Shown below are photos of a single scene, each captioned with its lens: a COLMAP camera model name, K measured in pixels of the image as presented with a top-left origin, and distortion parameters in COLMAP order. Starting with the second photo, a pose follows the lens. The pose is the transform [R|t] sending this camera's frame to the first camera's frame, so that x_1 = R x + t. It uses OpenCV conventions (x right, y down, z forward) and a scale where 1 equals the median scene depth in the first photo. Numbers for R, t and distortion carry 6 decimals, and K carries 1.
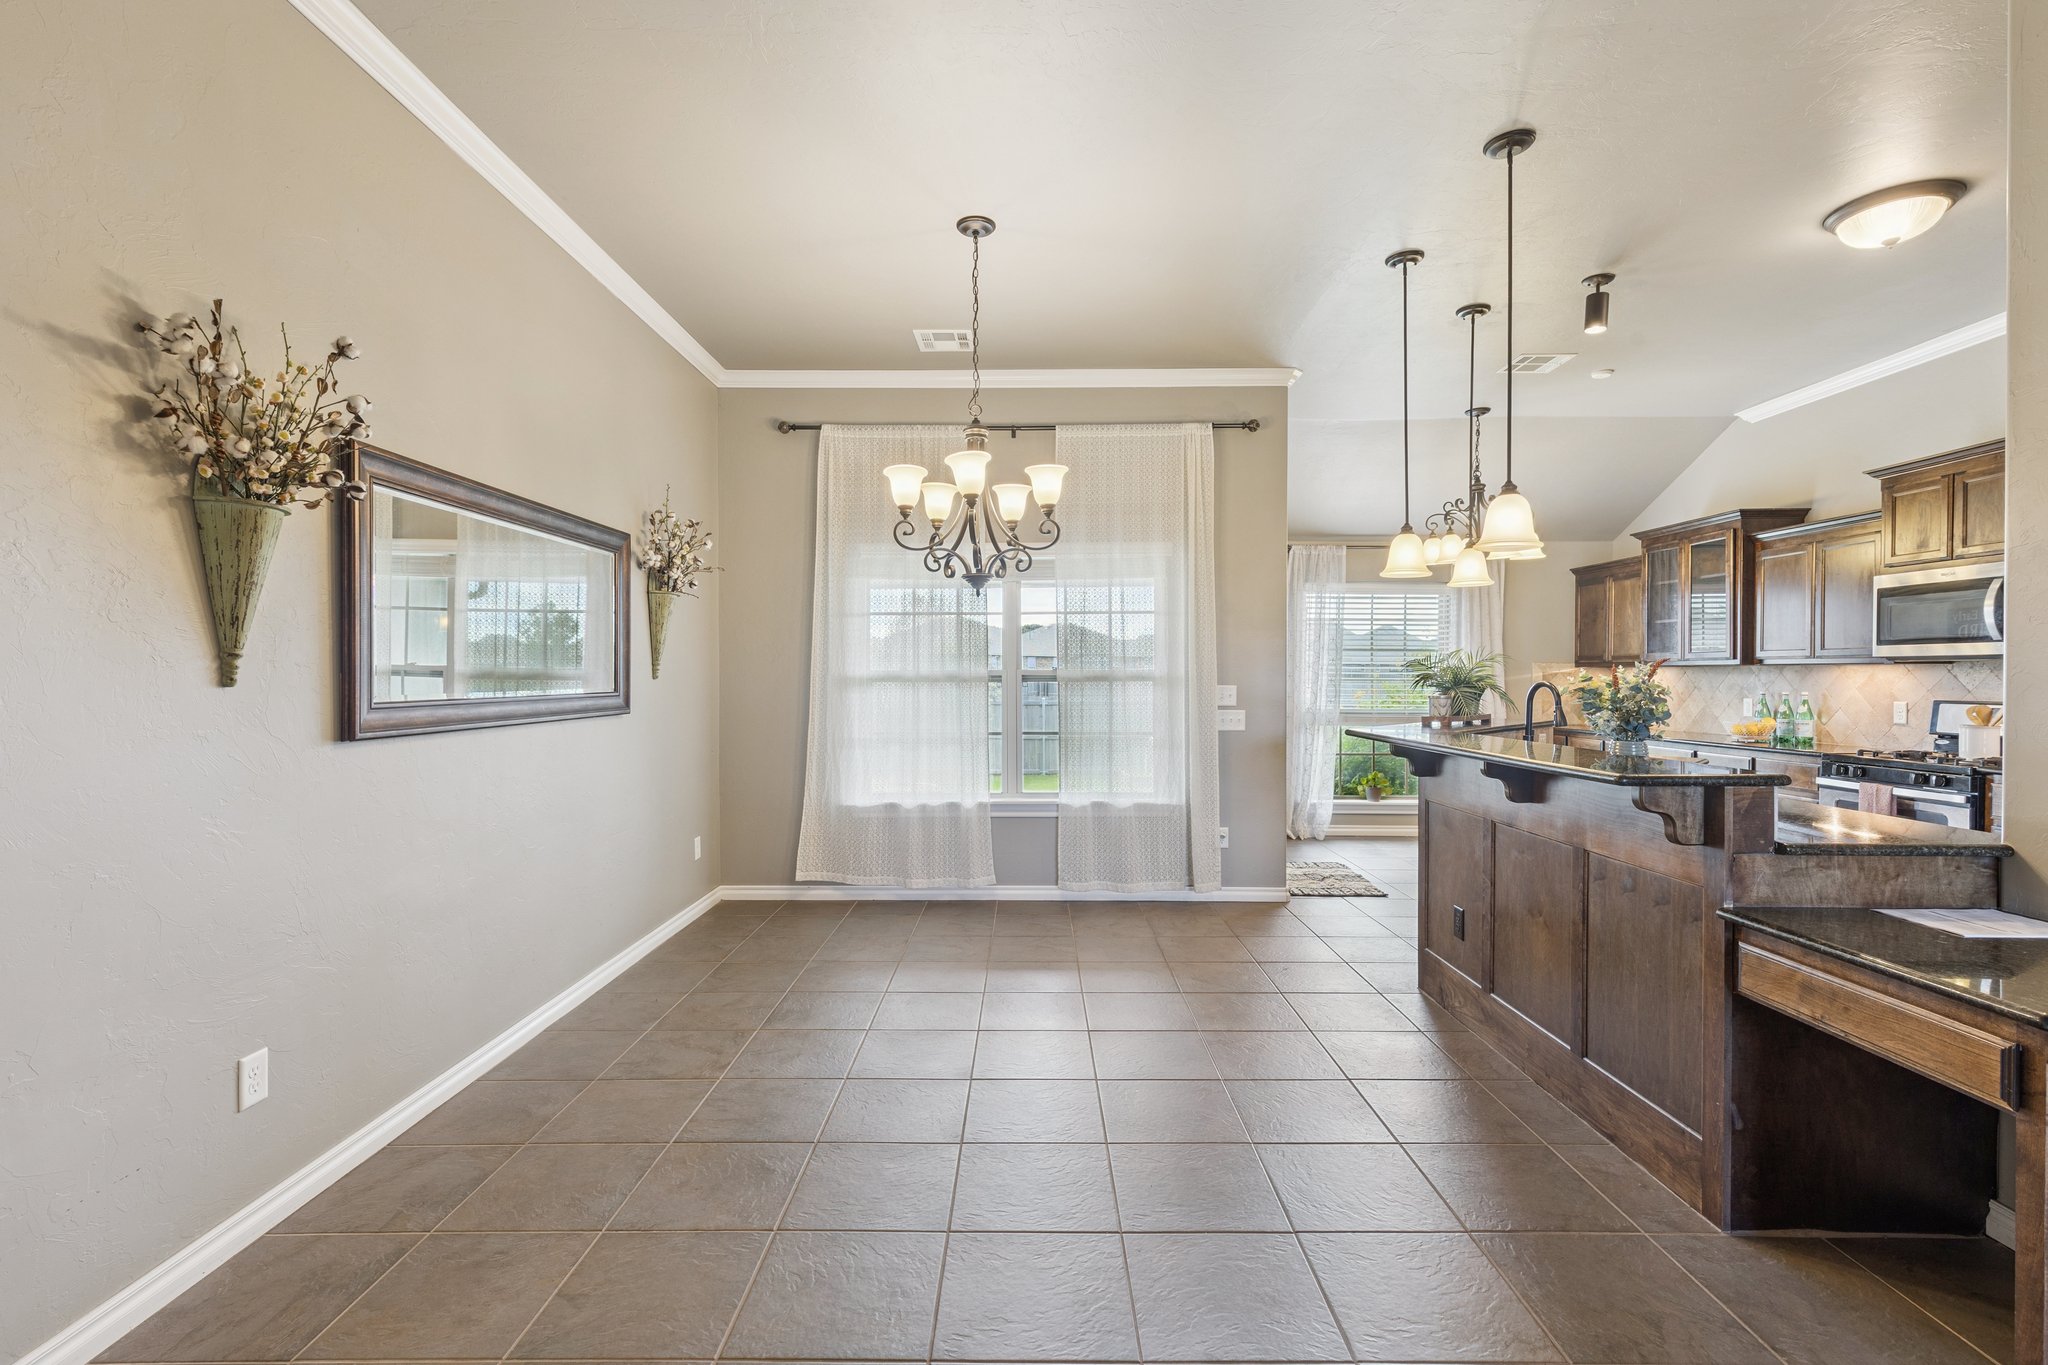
lens RADIAL K [[925.3, 0, 1019.7], [0, 925.3, 679.0], [0, 0, 1]] dist [0.012827, -0.000354]
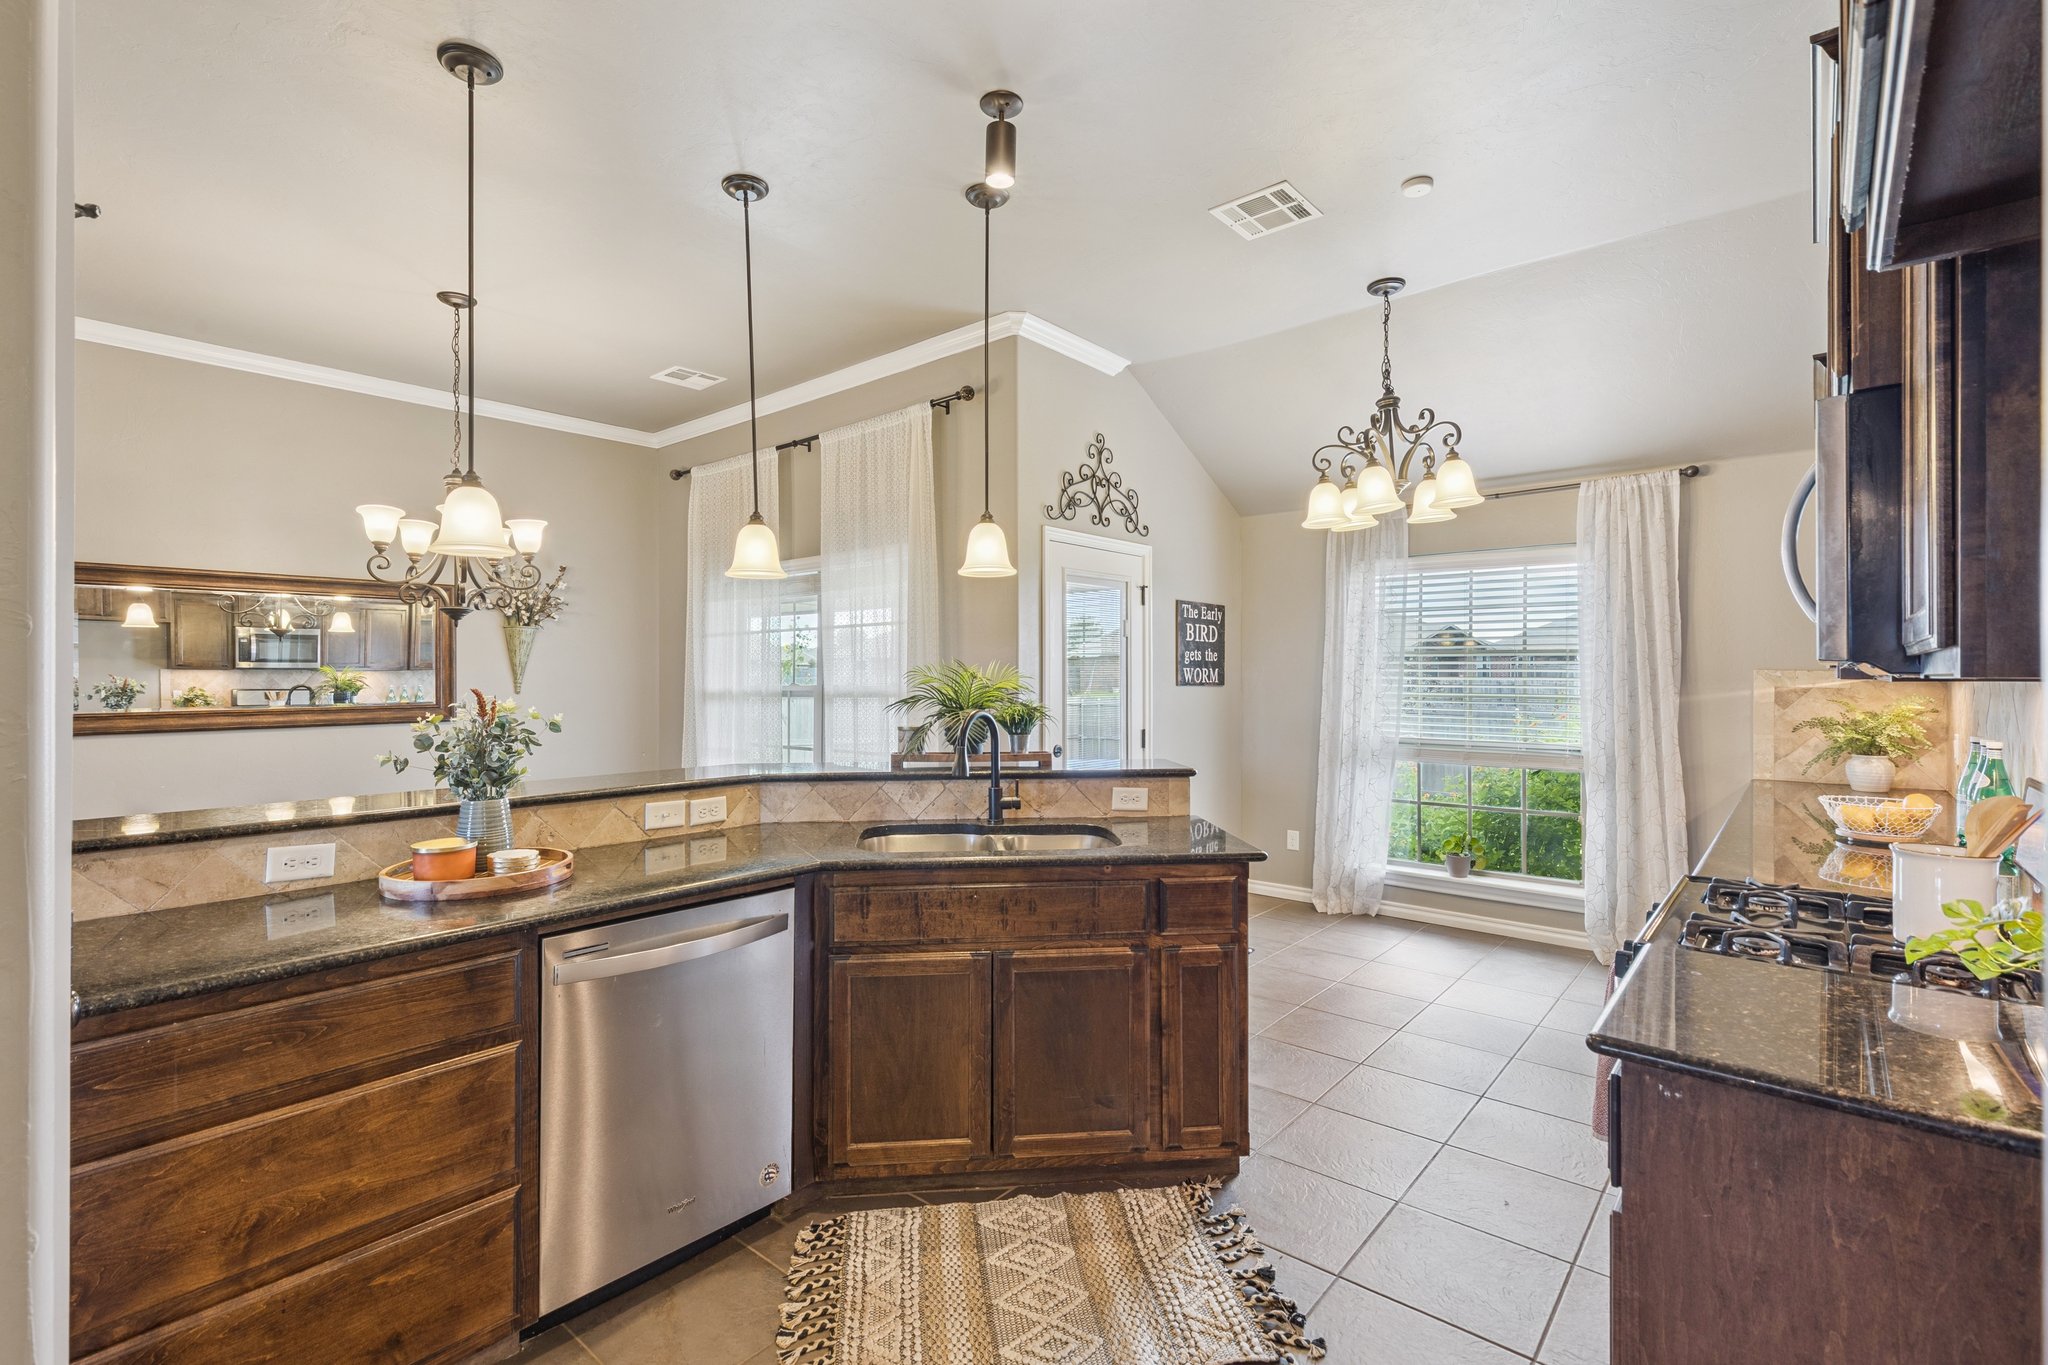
lens RADIAL K [[925.3, 0, 1019.7], [0, 925.3, 679.0], [0, 0, 1]] dist [0.012827, -0.000354]
pose [[0.764980, -0.001881, -0.644051, 0.618589], [-0.001161, 0.999990, -0.004300, -0.009491], [0.644053, 0.004037, 0.764970, 0.294405]]
